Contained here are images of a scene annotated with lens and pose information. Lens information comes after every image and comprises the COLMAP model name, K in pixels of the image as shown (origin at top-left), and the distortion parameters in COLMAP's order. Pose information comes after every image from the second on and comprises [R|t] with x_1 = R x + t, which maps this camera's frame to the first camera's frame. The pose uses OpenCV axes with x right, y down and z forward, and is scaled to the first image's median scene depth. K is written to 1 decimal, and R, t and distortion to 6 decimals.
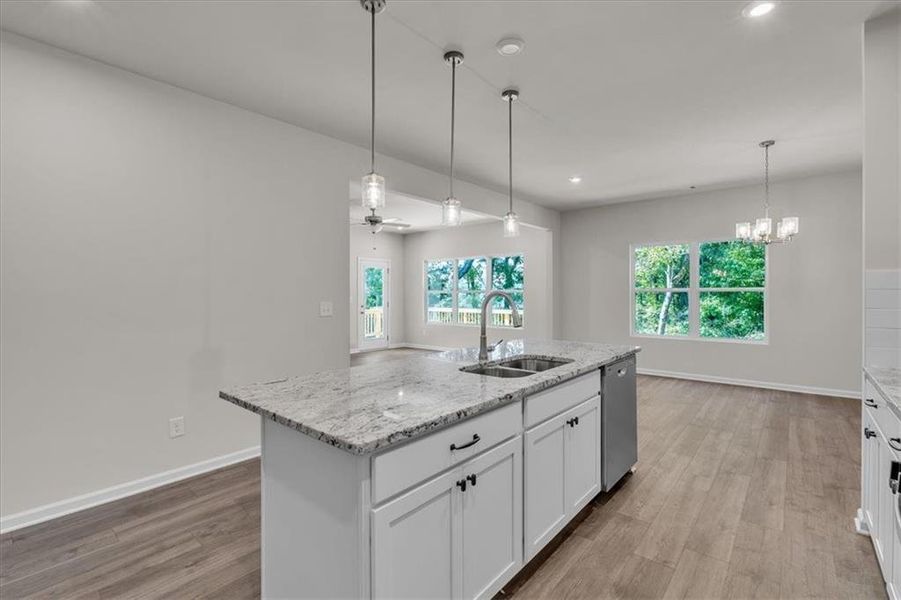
lens RADIAL K [[409.2, 0, 449.0], [0, 409.2, 297.7], [0, 0, 1]] dist [-0.008497, 0.000352]
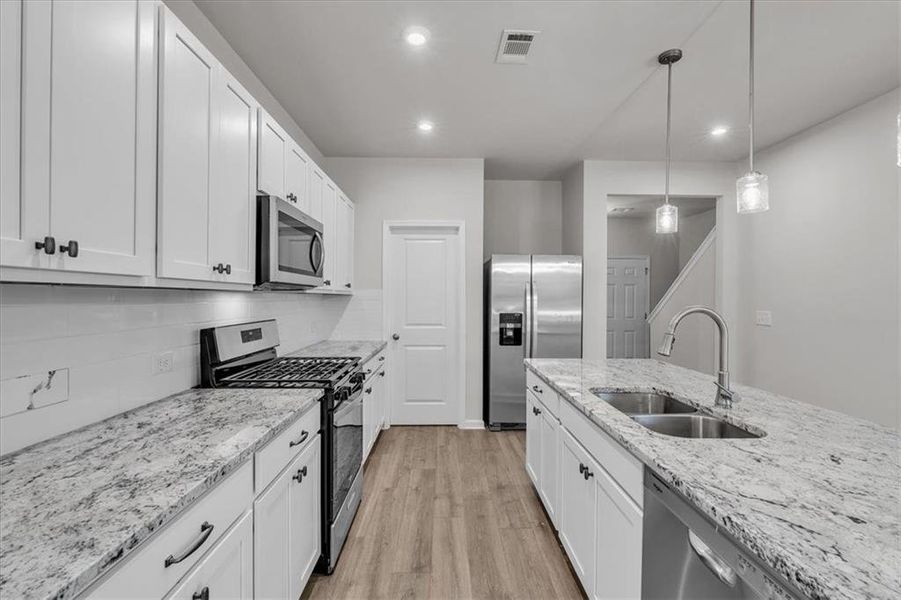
lens RADIAL K [[409.2, 0, 449.0], [0, 409.2, 297.7], [0, 0, 1]] dist [-0.008497, 0.000352]
pose [[-0.752171, -0.001002, -0.658967, 0.832583], [-0.009346, 0.999914, 0.009146, -0.030633], [0.658902, 0.013038, -0.752116, 1.148968]]
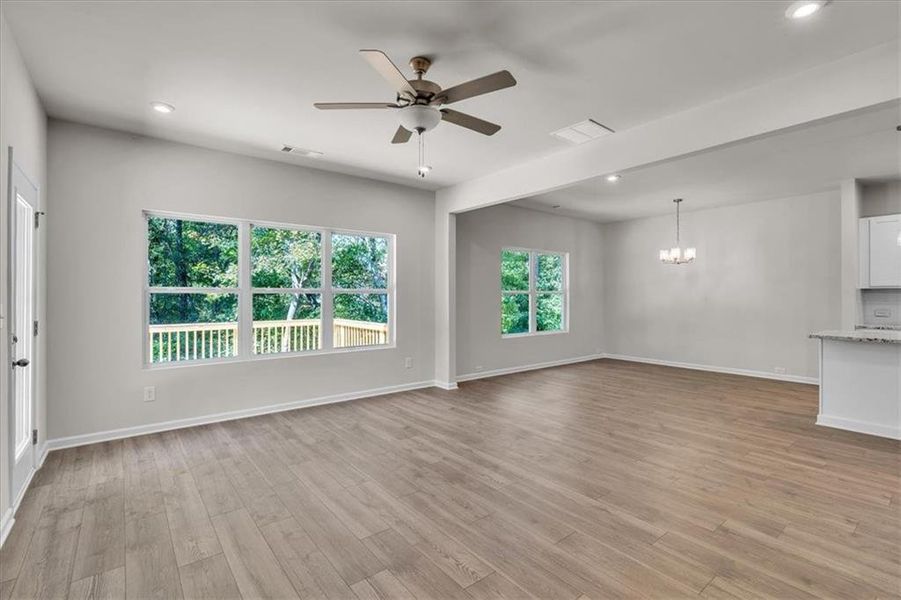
lens RADIAL K [[409.2, 0, 449.0], [0, 409.2, 297.7], [0, 0, 1]] dist [-0.008497, 0.000352]
pose [[0.199544, -0.001176, 0.979888, -1.485642], [0.009196, 0.999957, -0.000673, -0.011014], [-0.979846, 0.009145, 0.199546, 2.412810]]
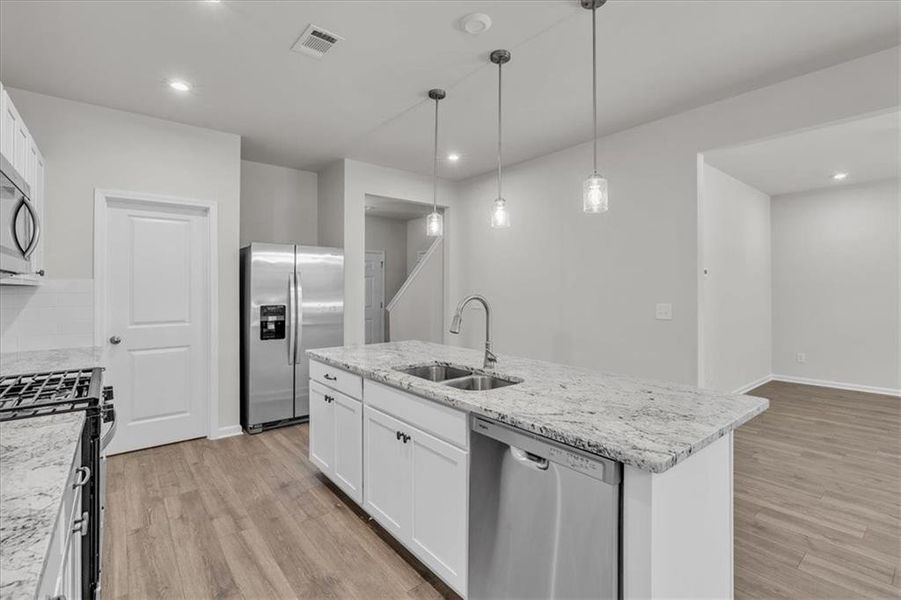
lens RADIAL K [[414.4, 0, 453.1], [0, 414.4, 286.3], [0, 0, 1]] dist [-0.009906, 0.000761]
pose [[-0.178828, -0.005034, -0.983867, 0.982072], [-0.008763, 0.999955, -0.003524, -0.029002], [0.983841, 0.007991, -0.178865, 1.036451]]
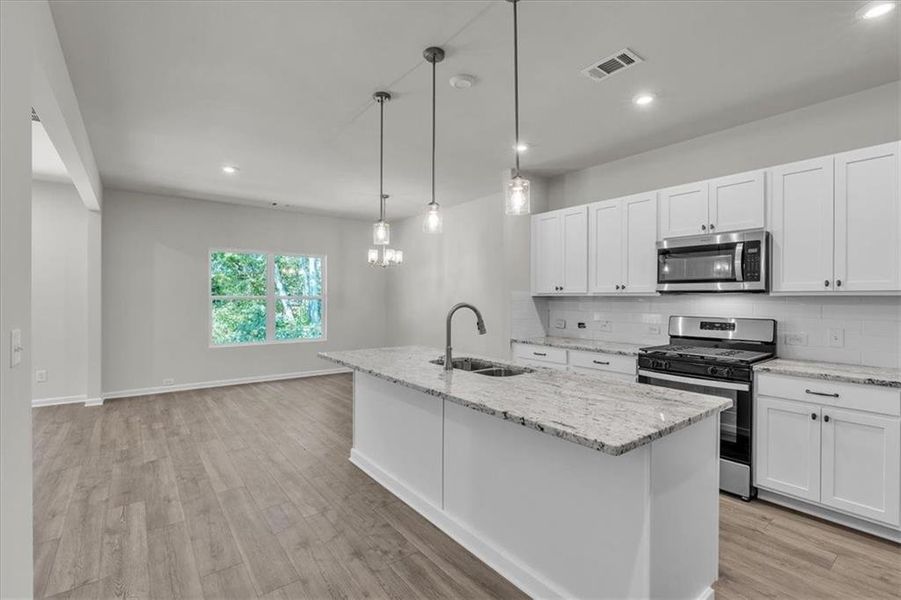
lens RADIAL K [[409.2, 0, 449.0], [0, 409.2, 297.7], [0, 0, 1]] dist [-0.008497, 0.000352]
pose [[0.208005, 0.004778, 0.978116, -0.879548], [0.005118, 0.999969, -0.005974, -0.022514], [-0.978114, 0.006249, 0.207974, 0.744908]]
